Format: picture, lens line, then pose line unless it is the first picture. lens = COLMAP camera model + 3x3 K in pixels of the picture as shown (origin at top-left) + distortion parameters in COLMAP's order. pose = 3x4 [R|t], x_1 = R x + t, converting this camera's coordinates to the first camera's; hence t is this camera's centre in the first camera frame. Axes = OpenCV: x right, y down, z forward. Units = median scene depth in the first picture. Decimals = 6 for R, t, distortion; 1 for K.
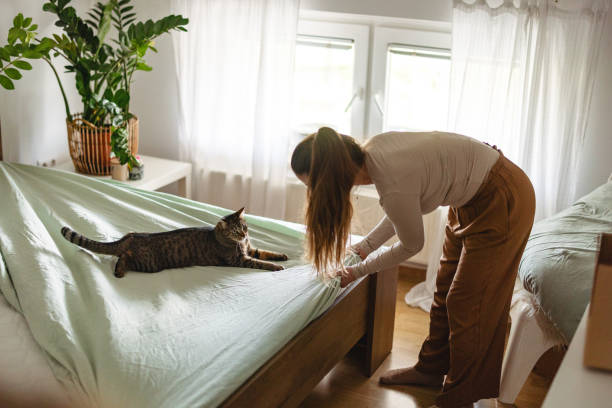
lens RADIAL K [[934.7, 0, 306.0], [0, 934.7, 204.0], [0, 0, 1]] dist [0.034652, 0.024627]
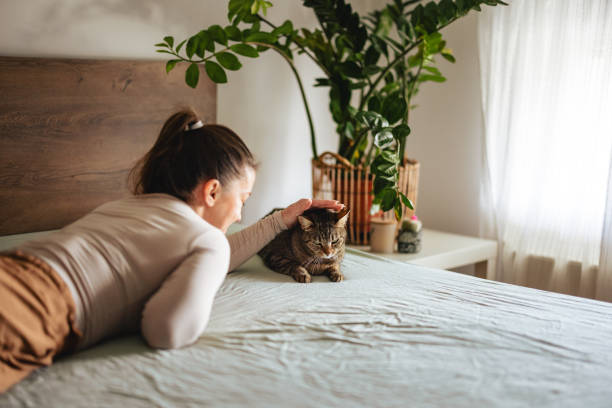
lens RADIAL K [[887.3, 0, 306.0], [0, 887.3, 204.0], [0, 0, 1]] dist [-0.005784, 0.046333]
pose [[0.950650, 0.035199, -0.308263, -0.066252], [-0.089695, 0.982300, -0.164444, 0.045552], [0.297018, 0.183979, 0.936980, 0.424914]]
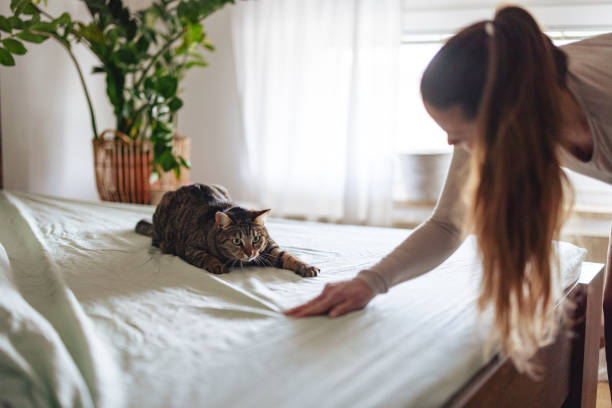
lens RADIAL K [[864.8, 0, 306.0], [0, 864.8, 204.0], [0, 0, 1]] dist [-0.001758, 0.062450]
pose [[0.999162, -0.025761, -0.031792, -0.068432], [0.019162, 0.981067, -0.192719, 0.096256], [0.036155, 0.191948, 0.980739, 0.354974]]
